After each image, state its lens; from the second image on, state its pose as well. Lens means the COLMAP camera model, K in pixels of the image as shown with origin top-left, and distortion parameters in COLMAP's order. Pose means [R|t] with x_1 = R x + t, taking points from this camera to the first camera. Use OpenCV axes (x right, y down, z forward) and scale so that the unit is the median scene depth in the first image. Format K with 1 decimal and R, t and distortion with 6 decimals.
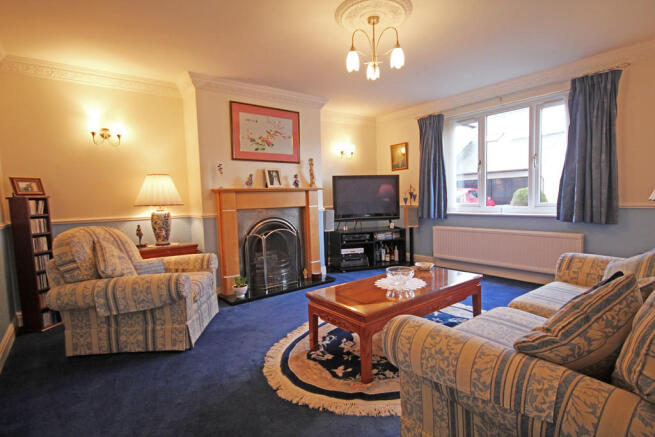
lens RADIAL K [[331.0, 0, 328.2], [0, 331.0, 220.1], [0, 0, 1]] dist [0.002984, 0.000839]
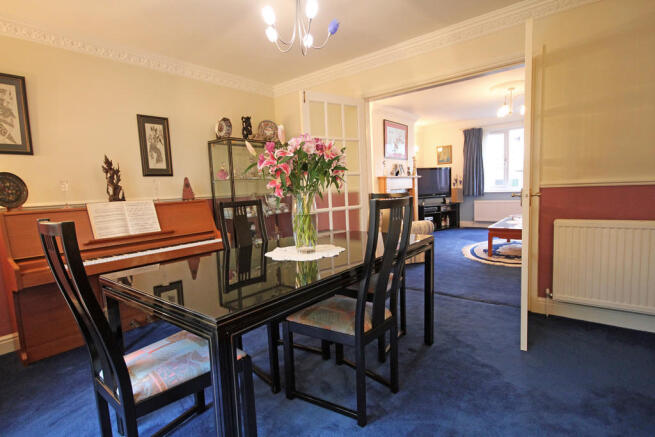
lens RADIAL K [[331.0, 0, 328.4], [0, 331.0, 219.9], [0, 0, 1]] dist [0.002984, 0.000839]
pose [[0.974218, -0.037807, 0.222419, -0.818826], [0.033674, 0.999183, 0.022346, 0.059166], [-0.223082, -0.014280, 0.974695, -0.409234]]
